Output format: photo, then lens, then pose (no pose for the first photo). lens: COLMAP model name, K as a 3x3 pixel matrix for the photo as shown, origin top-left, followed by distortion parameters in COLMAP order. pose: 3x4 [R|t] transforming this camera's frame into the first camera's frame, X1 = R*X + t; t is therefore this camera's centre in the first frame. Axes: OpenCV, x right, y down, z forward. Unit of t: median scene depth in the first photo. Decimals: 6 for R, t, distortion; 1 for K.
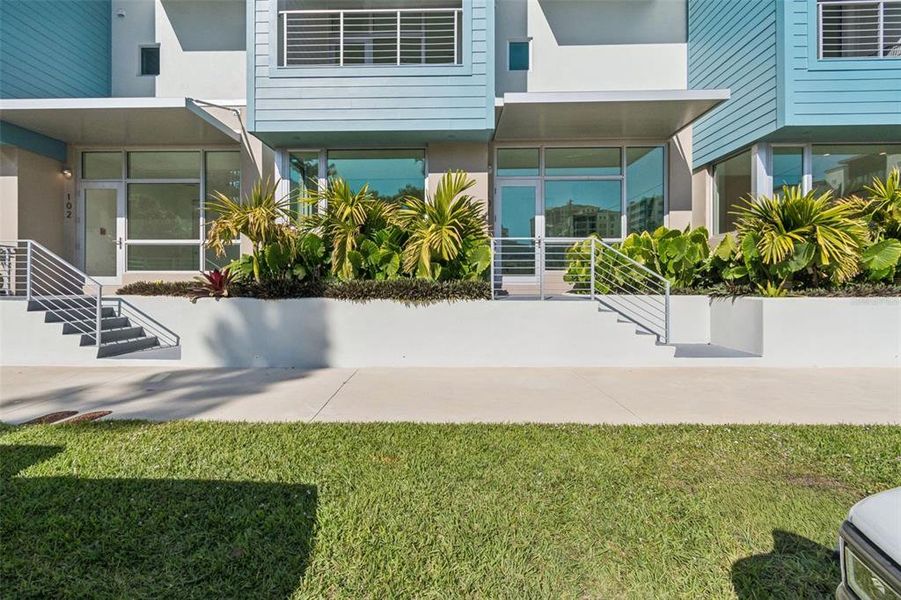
lens RADIAL K [[400.7, 0, 444.5], [0, 400.7, 291.8], [0, 0, 1]] dist [0.001489, -0.000091]
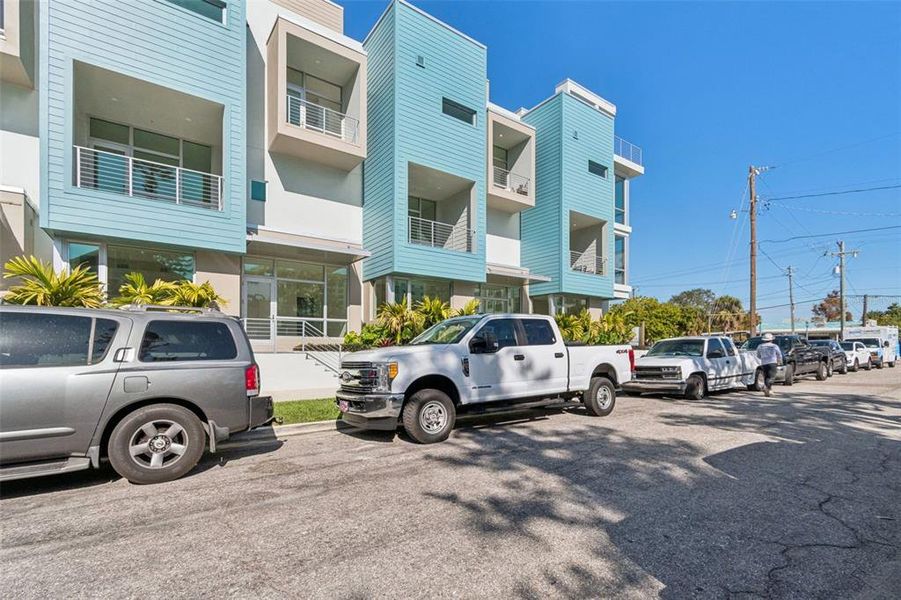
lens RADIAL K [[412.8, 0, 448.6], [0, 412.8, 345.8], [0, 0, 1]] dist [0.000344, -0.000080]
pose [[0.799293, 0.002181, 0.600937, -0.216882], [0.002251, 0.999976, -0.006624, -0.004996], [-0.600937, 0.006647, 0.799269, -0.823782]]
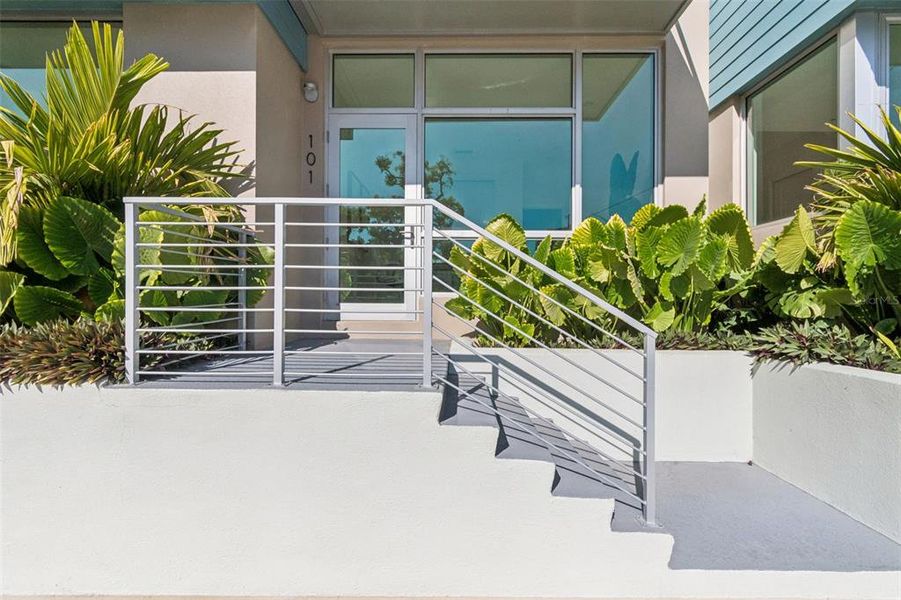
lens RADIAL K [[405.6, 0, 451.8], [0, 405.6, 307.3], [0, 0, 1]] dist [-0.004266, -0.000347]
pose [[0.999947, 0.005247, 0.008853, 0.316848], [-0.005204, 0.999975, -0.004885, -0.035736], [-0.008878, 0.004839, 0.999949, 0.539761]]
